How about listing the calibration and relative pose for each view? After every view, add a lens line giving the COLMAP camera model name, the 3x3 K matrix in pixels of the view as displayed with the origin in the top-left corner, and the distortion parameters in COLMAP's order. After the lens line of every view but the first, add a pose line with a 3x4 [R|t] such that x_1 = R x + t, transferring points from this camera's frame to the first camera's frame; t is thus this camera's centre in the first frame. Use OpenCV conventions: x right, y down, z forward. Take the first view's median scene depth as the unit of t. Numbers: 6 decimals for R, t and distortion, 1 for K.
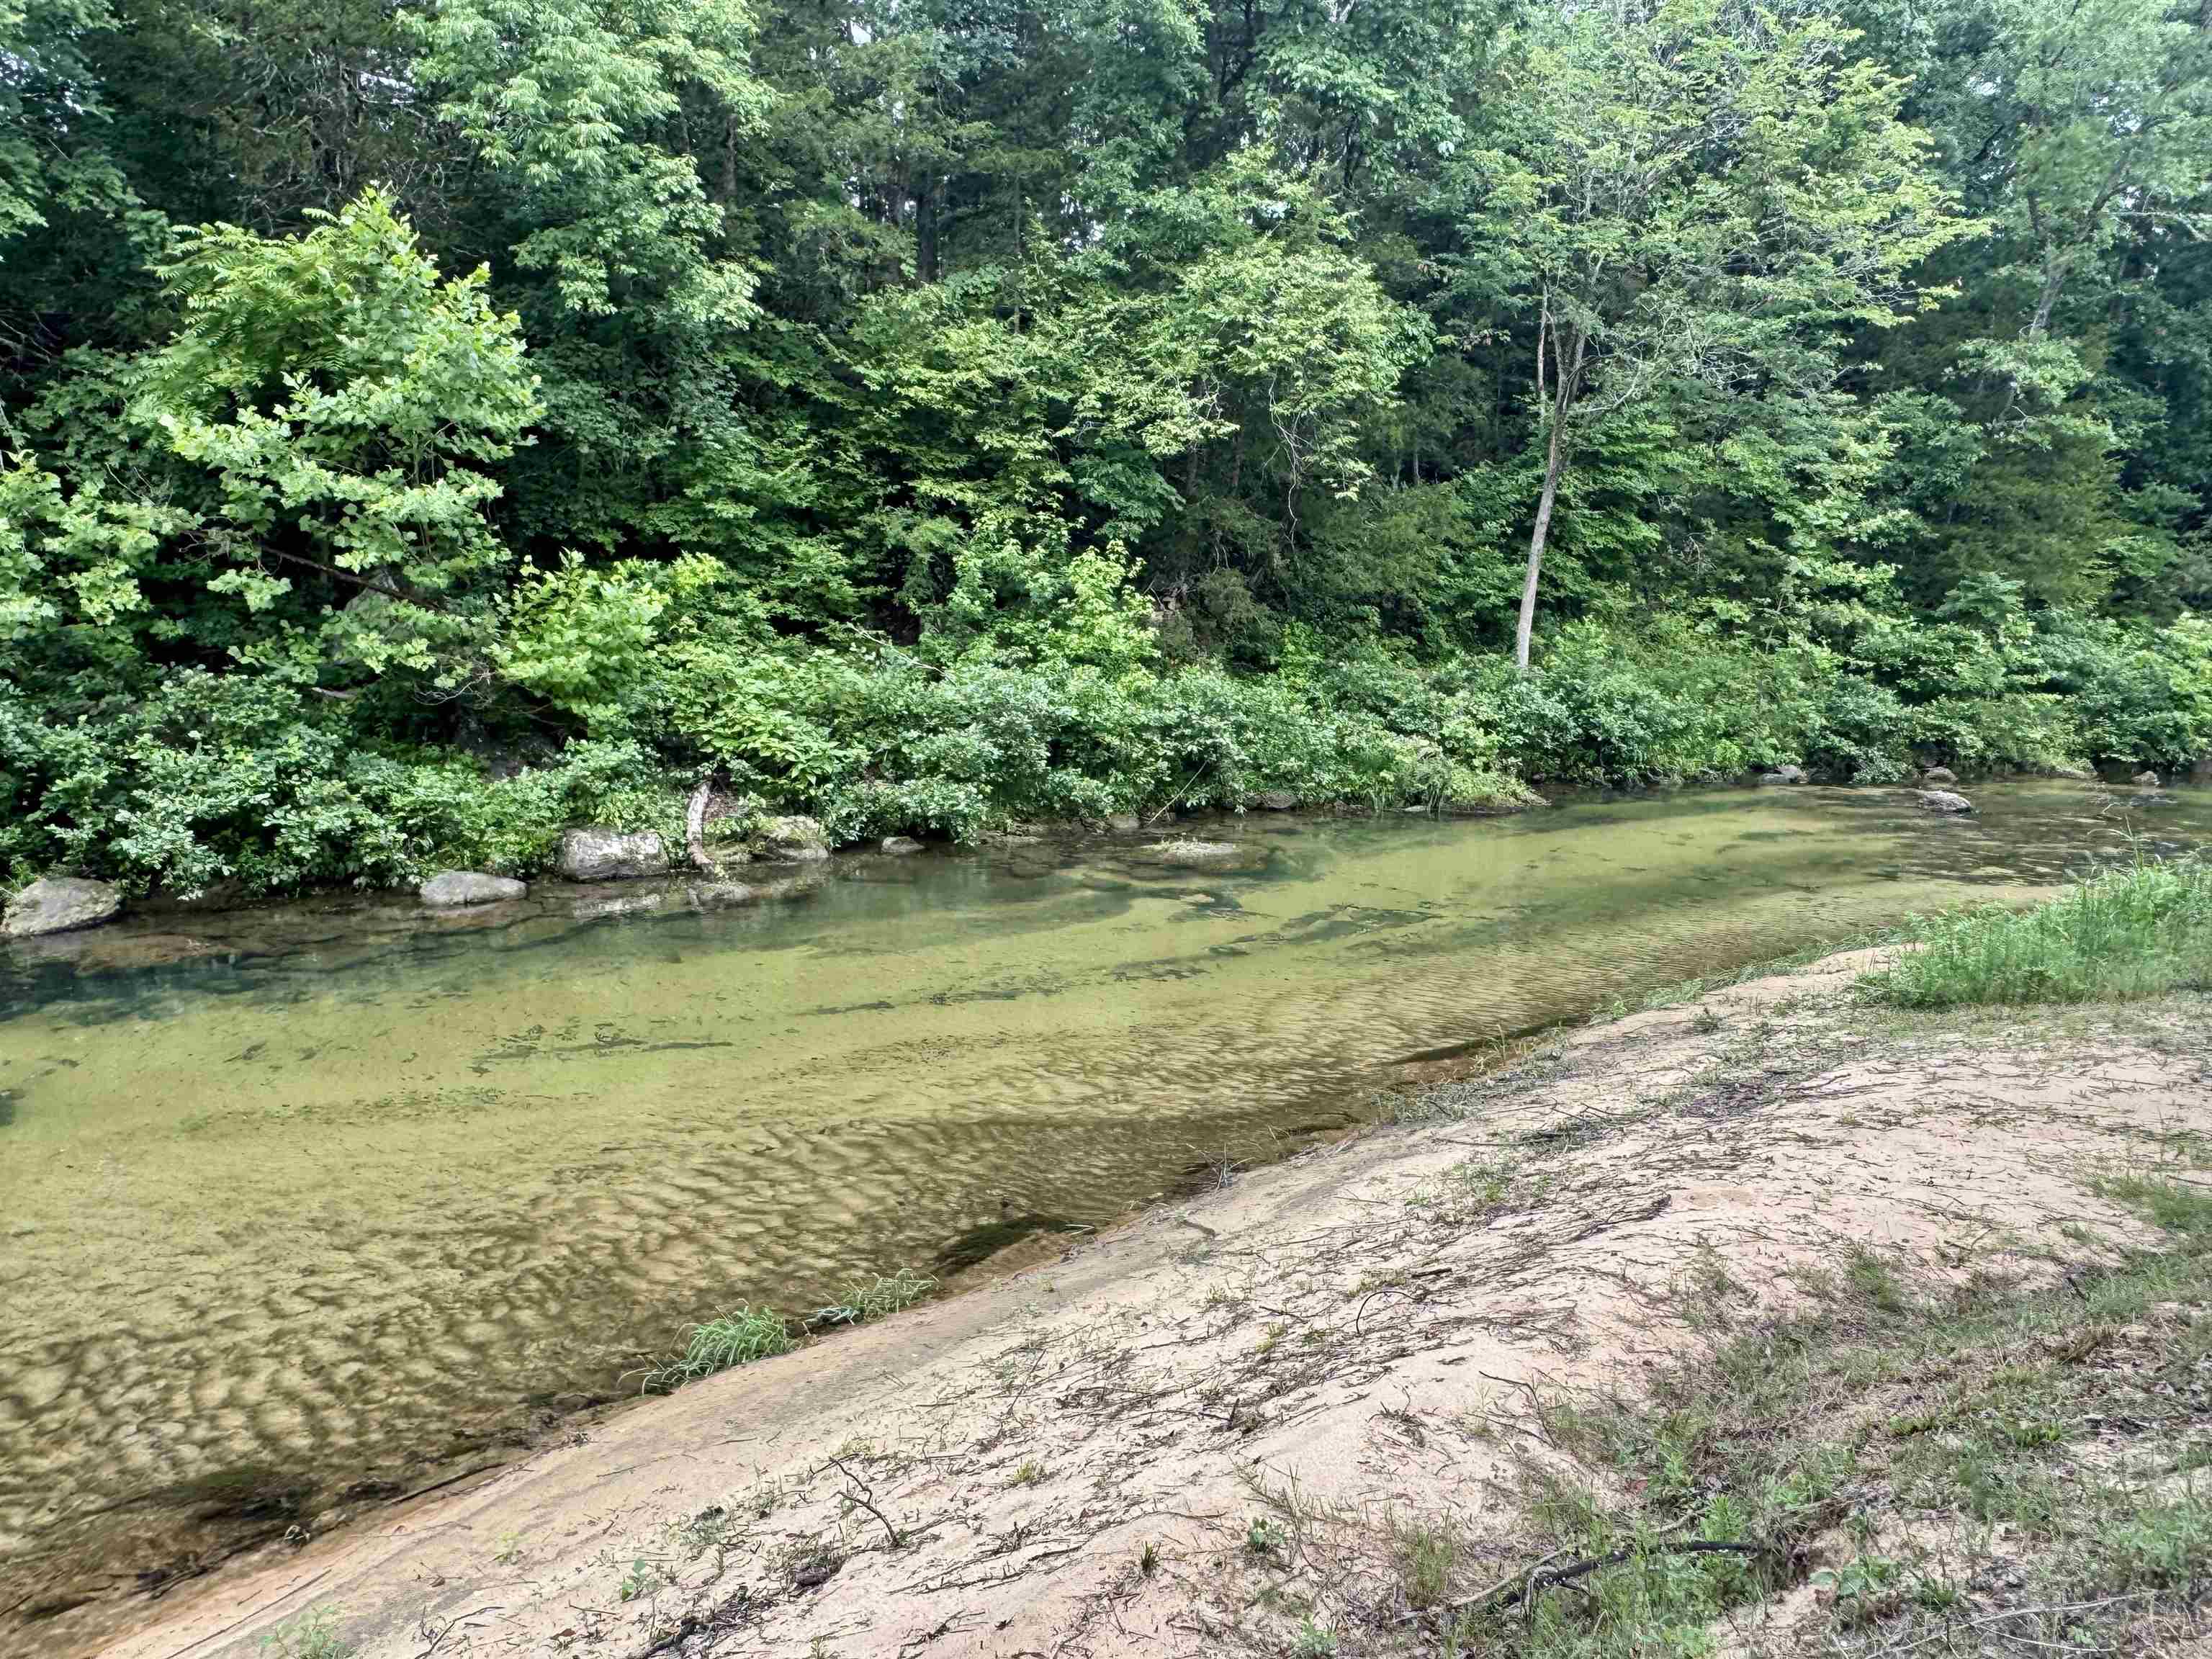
lens RADIAL K [[1520.3, 0, 1106.0], [0, 1520.3, 829.5], [0, 0, 1]] dist [-0.003530, 0.002679]
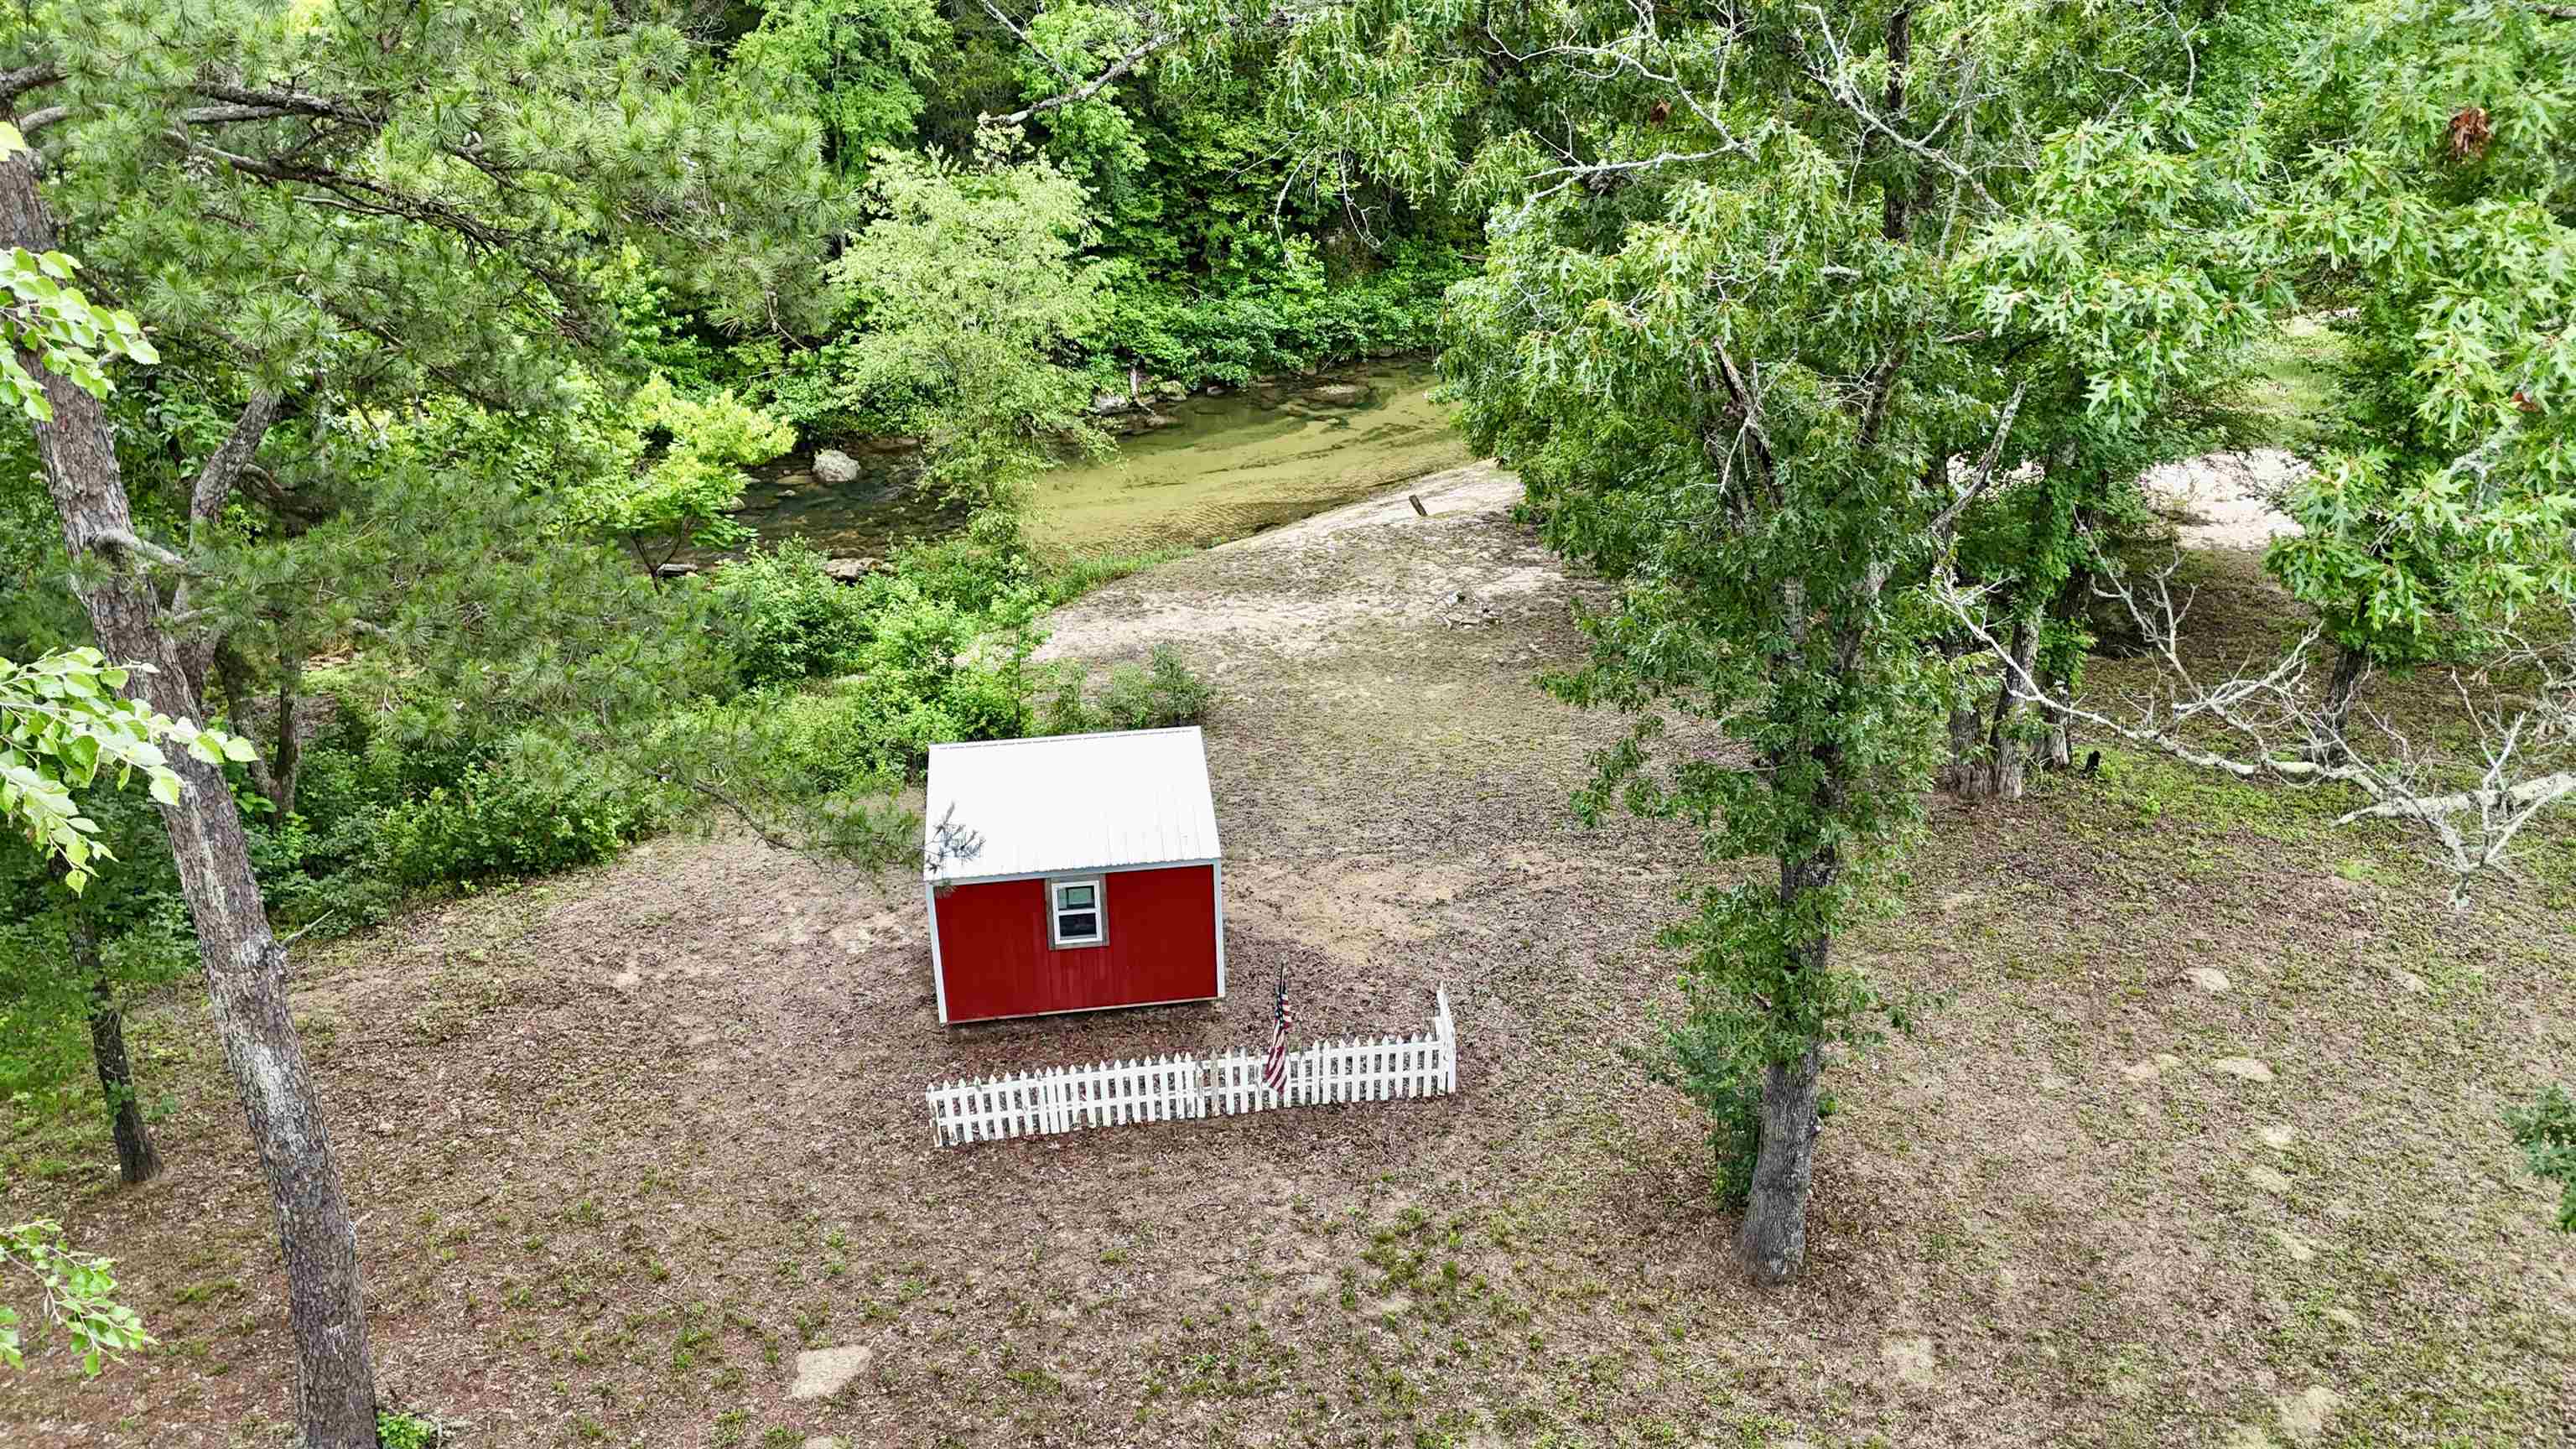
lens RADIAL K [[1869.7, 0, 1288.0], [0, 1869.7, 724.5], [0, 0, 1]] dist [0.078868, -0.004837]
pose [[0.999315, -0.002415, -0.036921, 0.076335], [0.013301, 0.954614, 0.297547, -0.312943], [0.034527, -0.297835, 0.953993, -1.690277]]
